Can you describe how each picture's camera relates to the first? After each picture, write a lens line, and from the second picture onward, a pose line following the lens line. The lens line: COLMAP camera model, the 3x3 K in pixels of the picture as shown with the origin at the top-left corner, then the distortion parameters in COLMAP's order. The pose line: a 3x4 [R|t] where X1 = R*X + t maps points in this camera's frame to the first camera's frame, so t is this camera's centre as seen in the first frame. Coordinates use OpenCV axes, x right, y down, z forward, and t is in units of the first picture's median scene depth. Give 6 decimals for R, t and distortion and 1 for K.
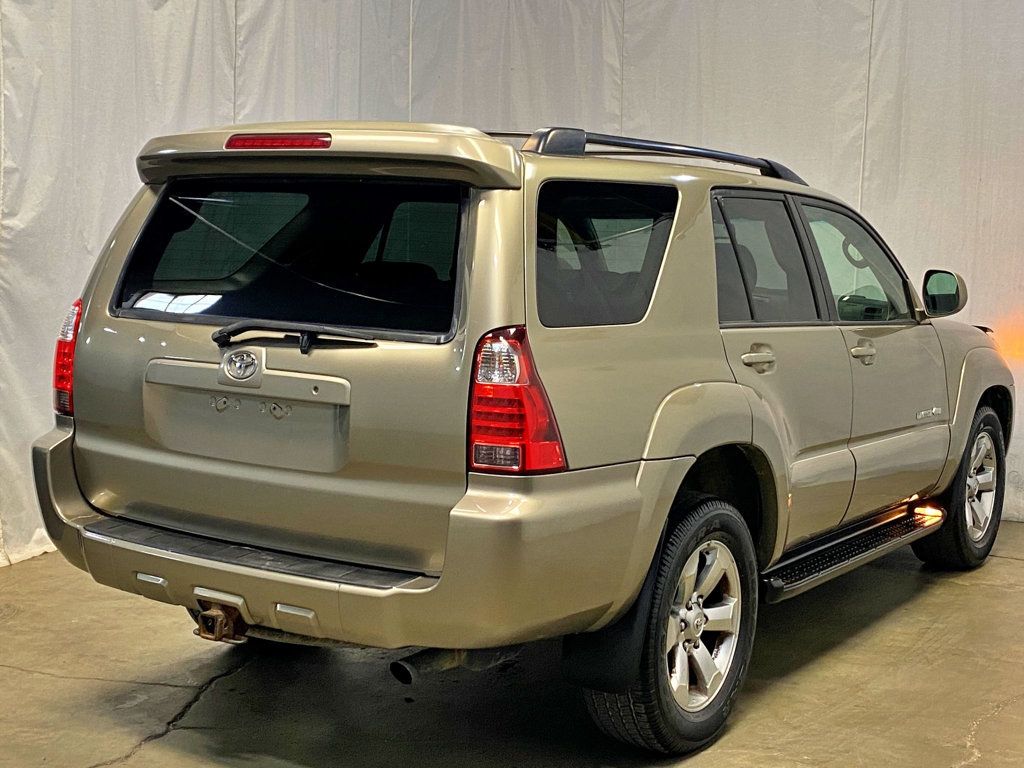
lens RADIAL K [[1610.4, 0, 512.0], [0, 1610.4, 384.0], [0, 0, 1]] dist [0.031893, 0.043683]
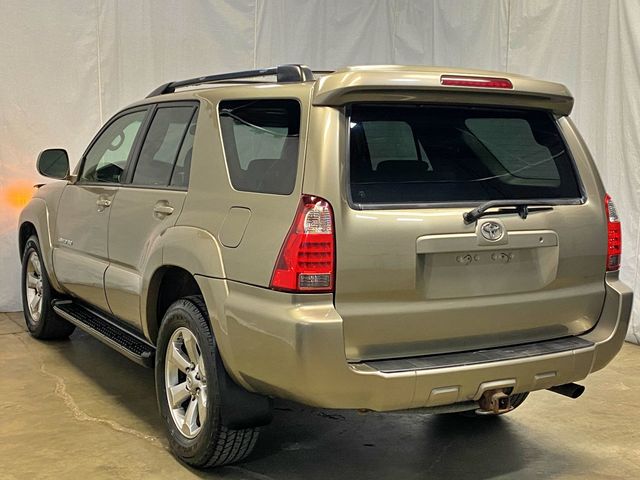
lens RADIAL K [[964.1, 0, 320.2], [0, 964.1, 256.0], [0, 0, 1]] dist [0.034560, 0.046461]
pose [[0.422132, -0.131471, 0.896950, -1.062025], [0.081356, 0.990929, 0.106958, -0.099680], [-0.902876, 0.027822, 0.428999, 0.763692]]
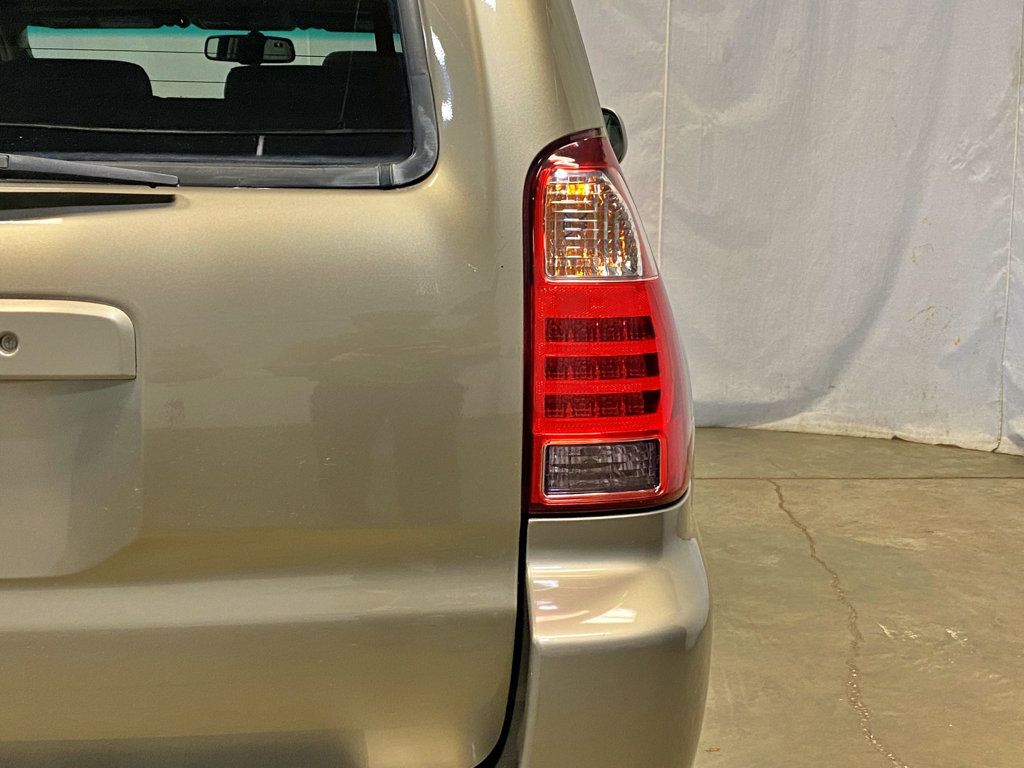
lens RADIAL K [[1420.0, 0, 512.0], [0, 1420.0, 384.0], [0, 0, 1]] dist [0.068484, 0.010211]
pose [[0.813741, -0.118714, 0.568976, -0.202988], [0.069527, 0.991772, 0.107491, -0.012616], [-0.577055, -0.047911, 0.815299, 0.675422]]
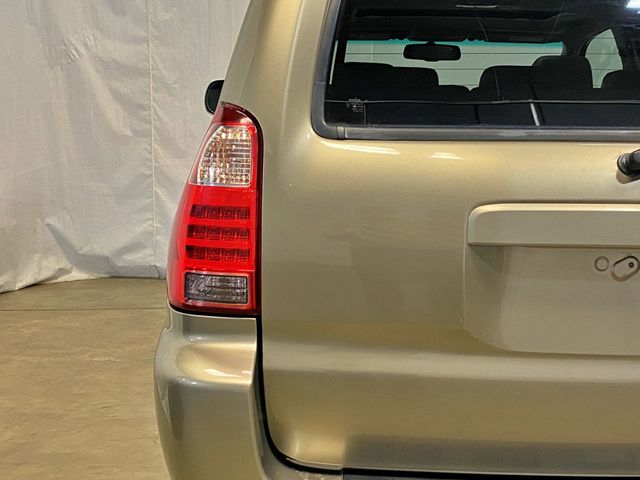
lens RADIAL K [[887.5, 0, 320.0], [0, 887.5, 240.0], [0, 0, 1]] dist [0.068484, 0.010211]
pose [[0.799307, -0.112770, 0.590246, -0.490404], [0.066091, 0.992772, 0.100175, -0.041572], [-0.597277, -0.041061, 0.800983, 0.818957]]
